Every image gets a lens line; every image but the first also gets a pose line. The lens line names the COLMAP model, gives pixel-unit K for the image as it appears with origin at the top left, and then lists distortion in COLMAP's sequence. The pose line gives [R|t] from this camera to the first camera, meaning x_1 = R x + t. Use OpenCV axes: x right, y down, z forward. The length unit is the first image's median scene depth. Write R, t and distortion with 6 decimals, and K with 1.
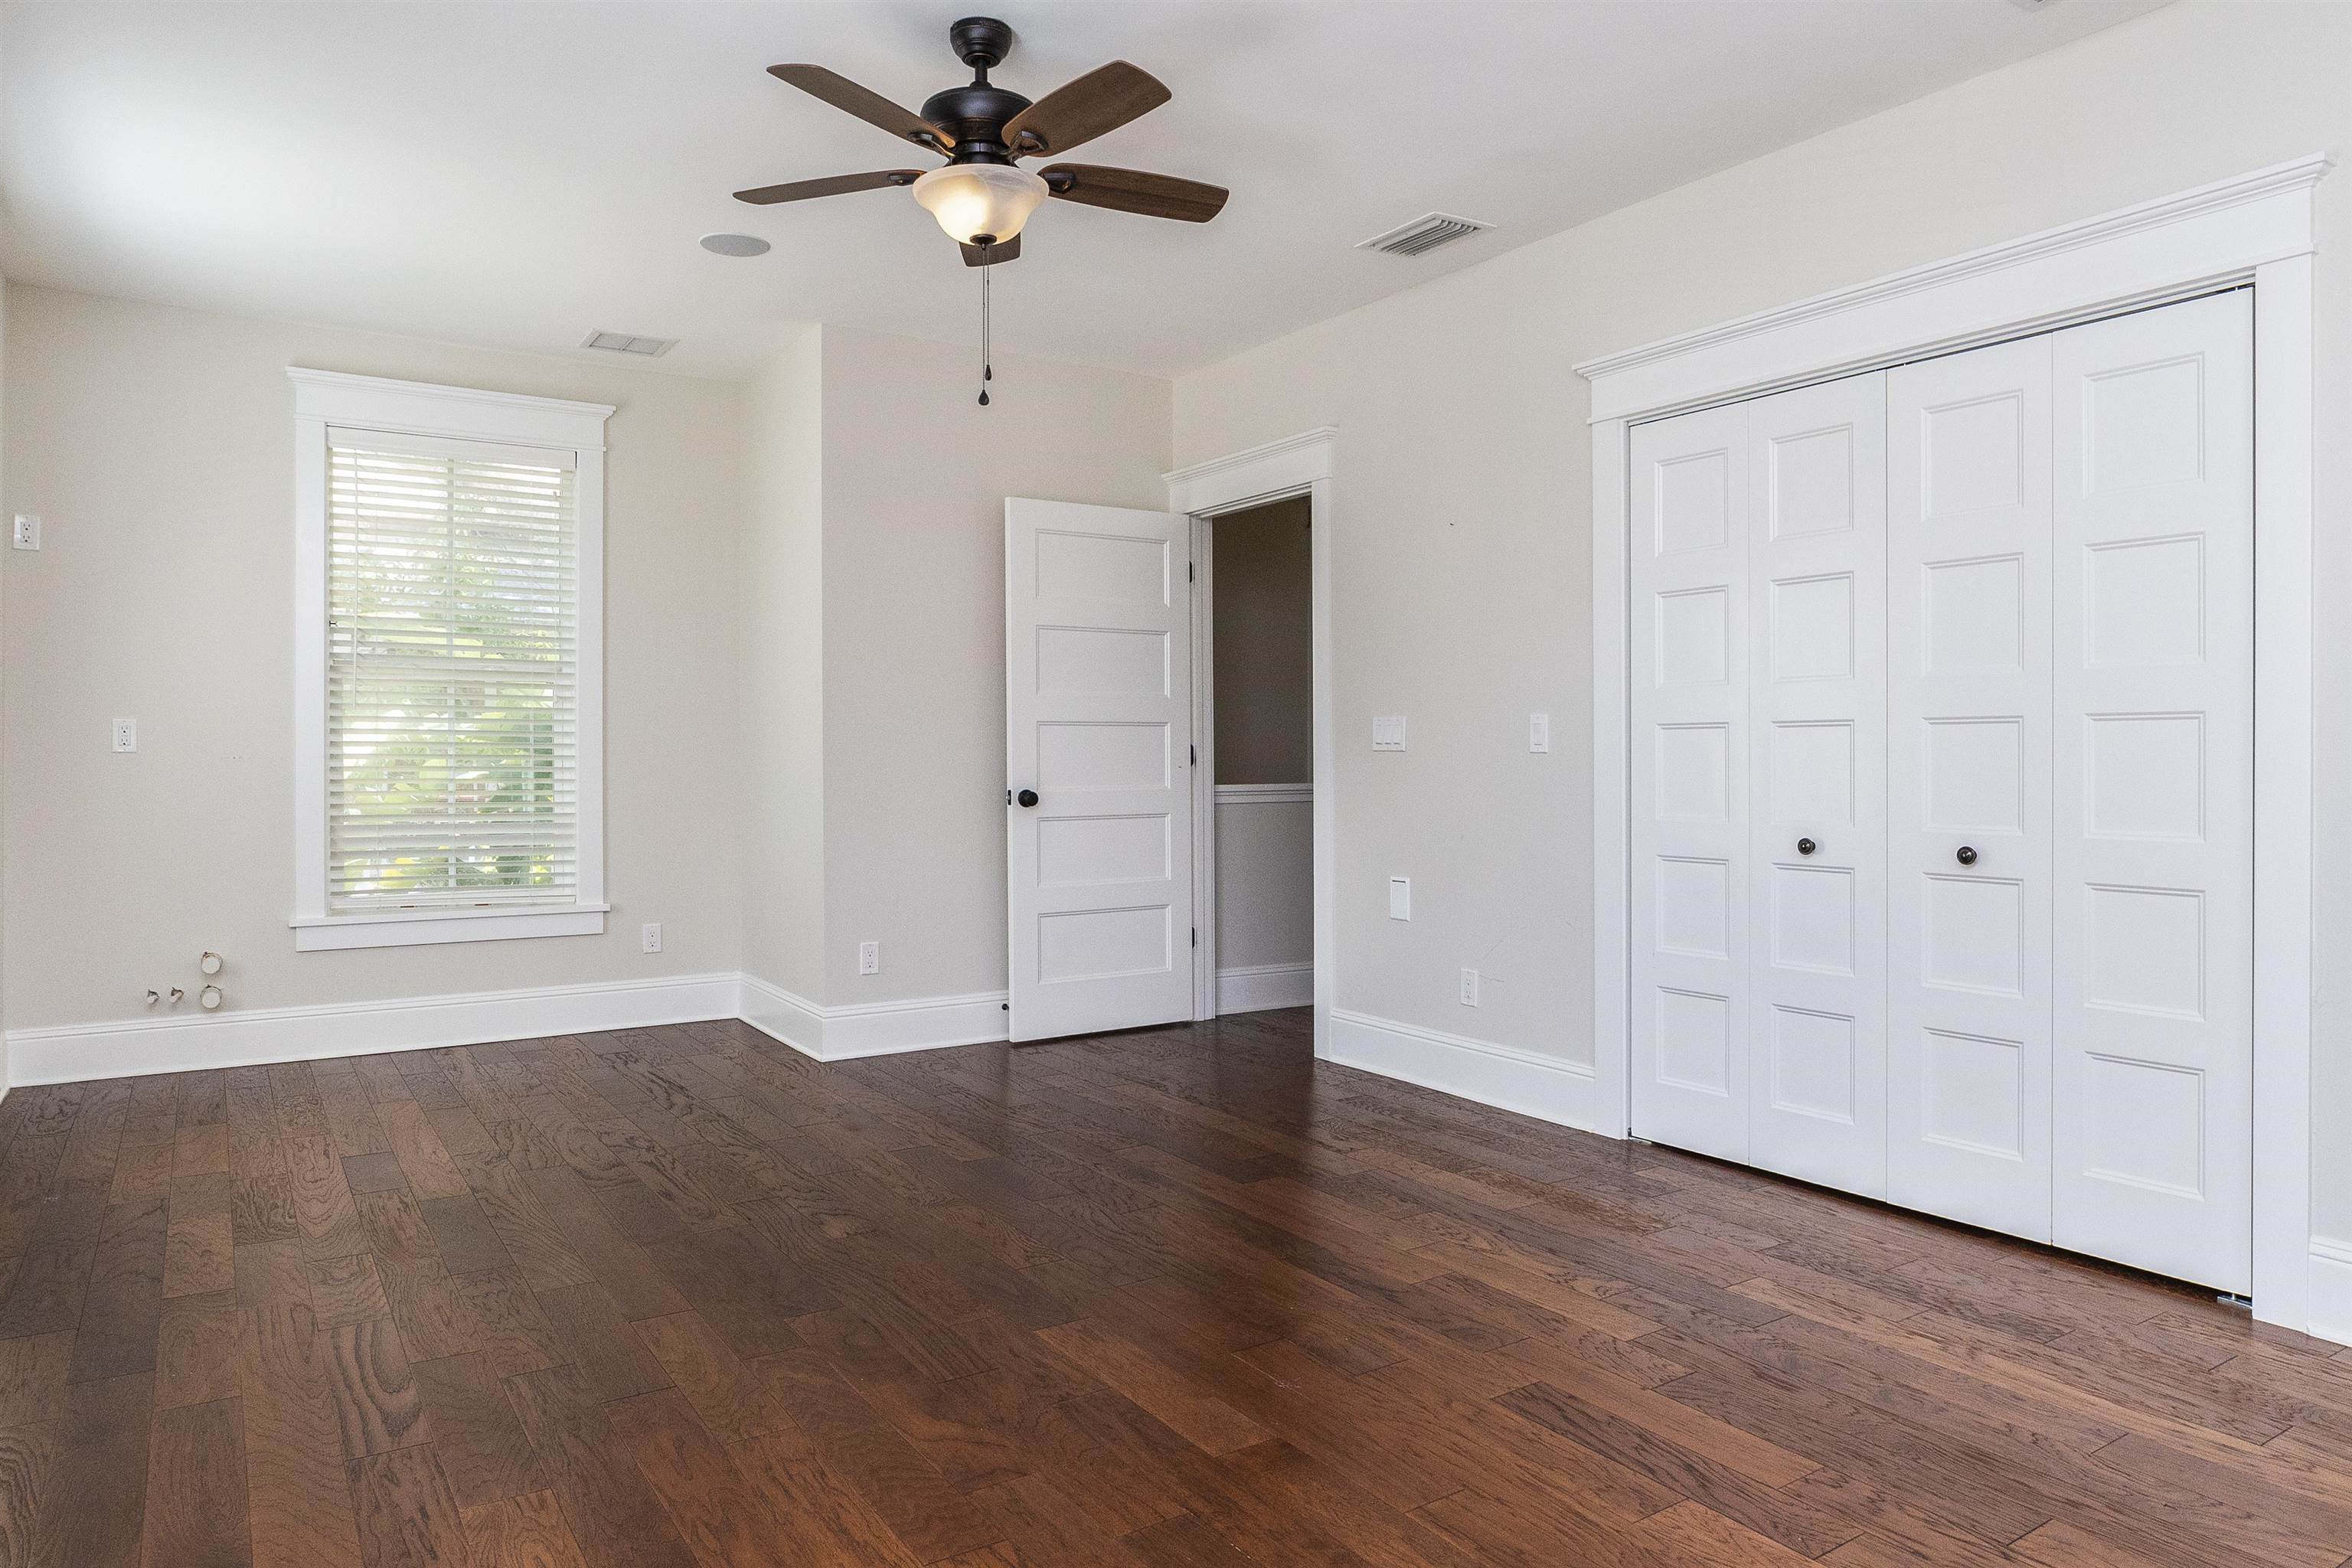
lens RADIAL K [[1438.7, 0, 935.3], [0, 1438.7, 770.3], [0, 0, 1]] dist [0.006576, -0.022857]
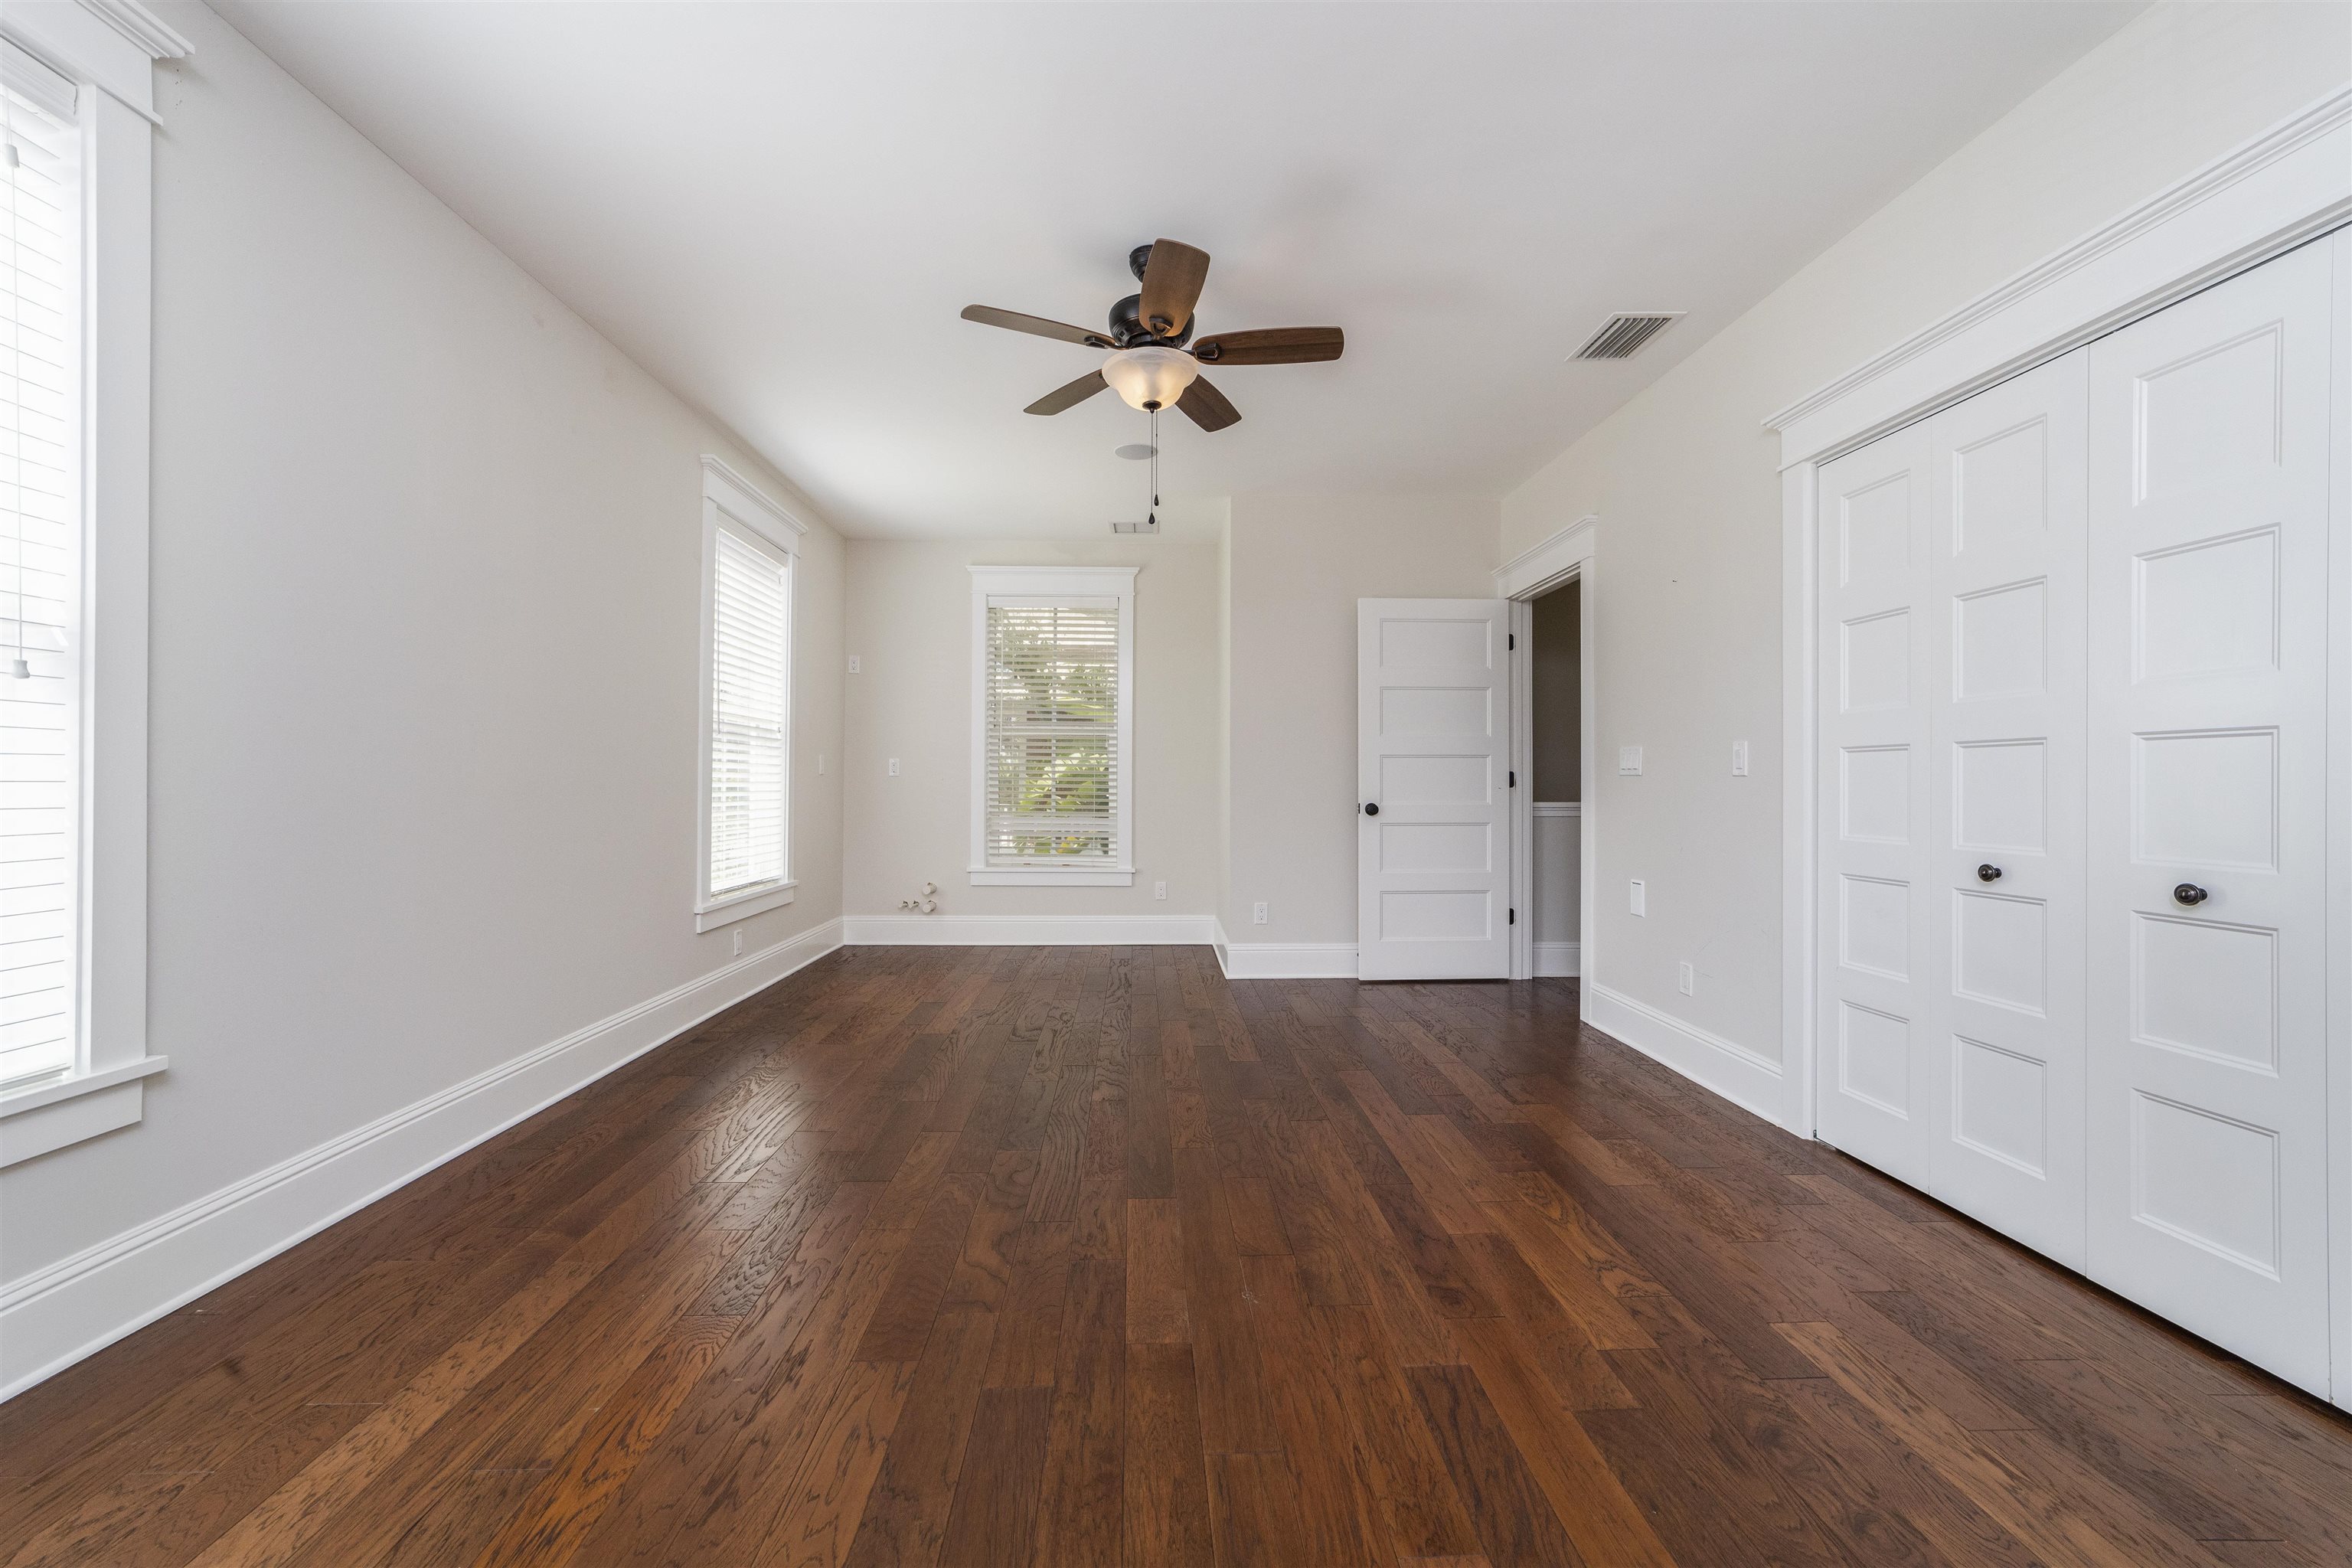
lens RADIAL K [[830.0, 0, 1130.0], [0, 830.0, 788.3], [0, 0, 1]] dist [-0.001052, 0.000322]
pose [[0.887185, 0.008155, -0.461341, 0.313448], [-0.009945, 0.999949, -0.001450, 0.003055], [0.461306, 0.005874, 0.887222, 0.224320]]
